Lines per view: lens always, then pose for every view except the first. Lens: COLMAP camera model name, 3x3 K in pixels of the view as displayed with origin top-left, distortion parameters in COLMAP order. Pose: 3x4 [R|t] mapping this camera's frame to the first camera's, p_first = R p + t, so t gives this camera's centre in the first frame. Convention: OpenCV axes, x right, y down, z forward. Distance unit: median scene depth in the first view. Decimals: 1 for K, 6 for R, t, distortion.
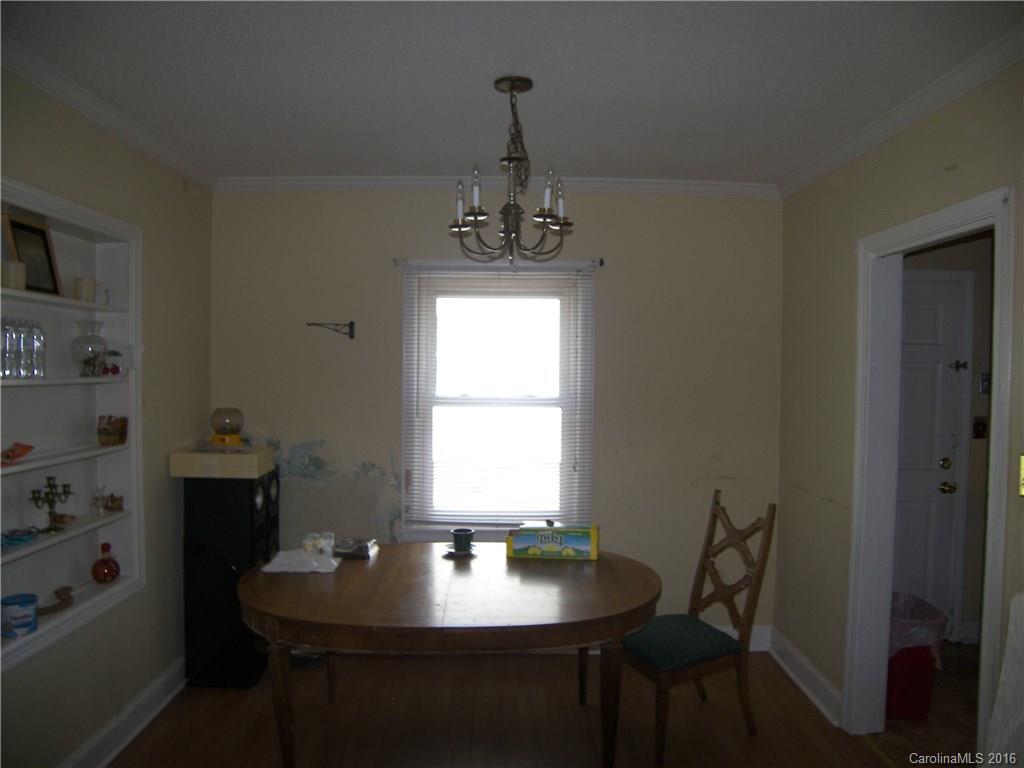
lens RADIAL K [[718.4, 0, 513.7], [0, 718.4, 390.8], [0, 0, 1]] dist [-0.090307, 0.028413]
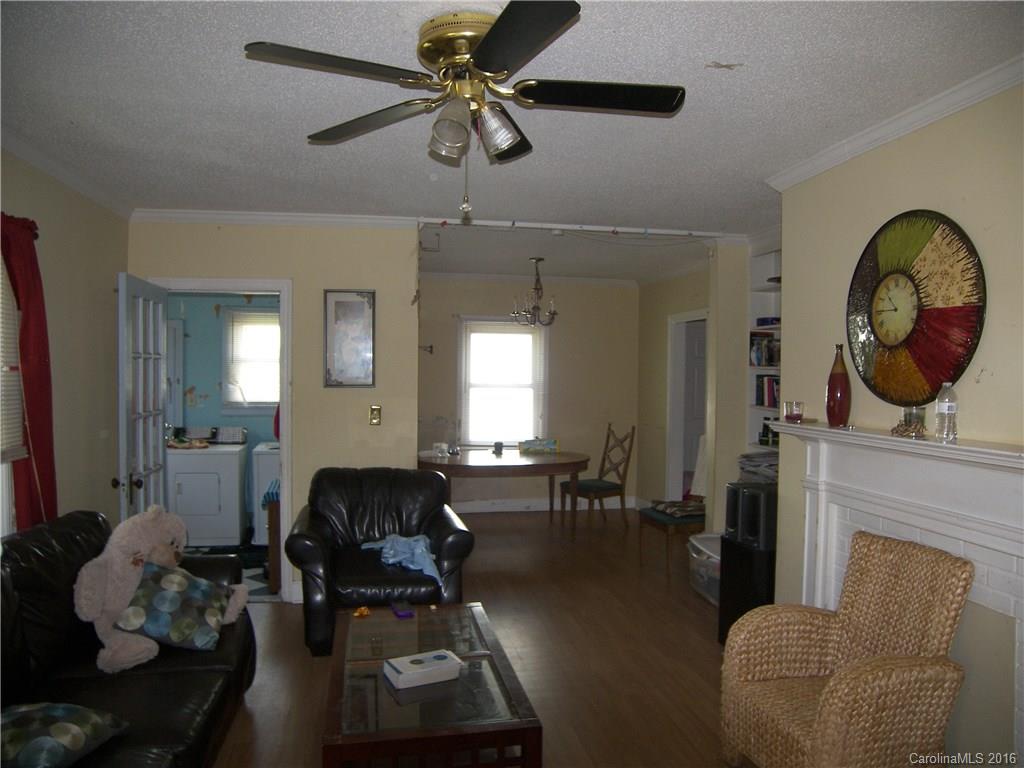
lens RADIAL K [[718.4, 0, 510.8], [0, 718.4, 380.7], [0, 0, 1]] dist [-0.090307, 0.028413]
pose [[0.985867, 0.000020, 0.167532, -0.406824], [0.004010, 0.999711, -0.023717, 0.059158], [-0.167484, 0.024053, 0.985581, -1.195755]]
